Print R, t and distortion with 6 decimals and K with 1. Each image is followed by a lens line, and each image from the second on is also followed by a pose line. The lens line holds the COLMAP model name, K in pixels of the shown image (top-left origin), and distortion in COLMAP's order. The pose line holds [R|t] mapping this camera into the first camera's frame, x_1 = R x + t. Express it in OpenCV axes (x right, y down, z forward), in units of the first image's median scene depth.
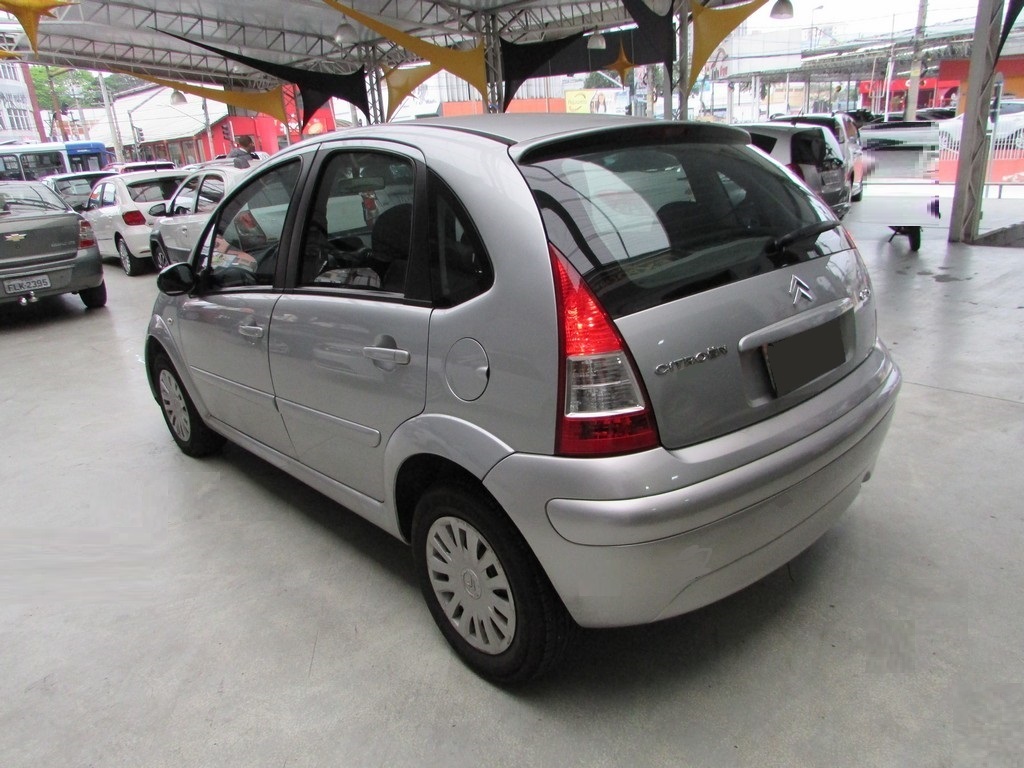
lens RADIAL K [[722.9, 0, 515.4], [0, 722.9, 403.6], [0, 0, 1]] dist [-0.024844, 0.003450]
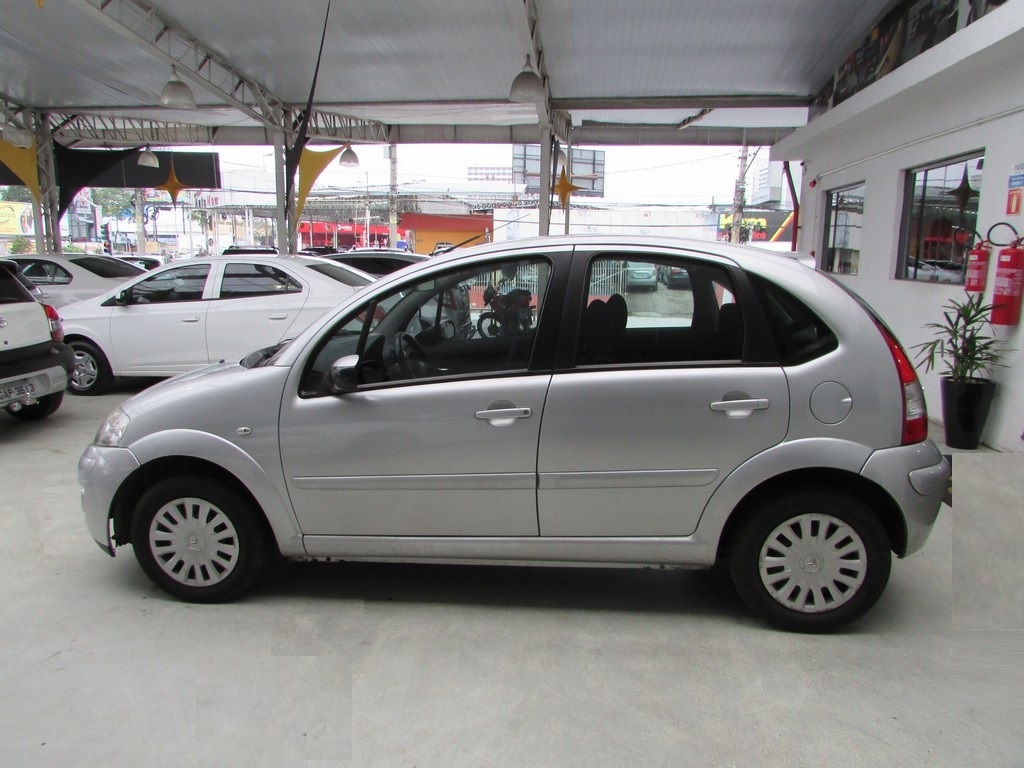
lens RADIAL K [[722.9, 0, 515.4], [0, 722.9, 403.6], [0, 0, 1]] dist [-0.024844, 0.003450]
pose [[0.738272, -0.065946, 0.671272, -0.211460], [0.178097, 0.978949, -0.099701, -0.001821], [-0.650566, 0.193158, 0.734475, 0.045877]]
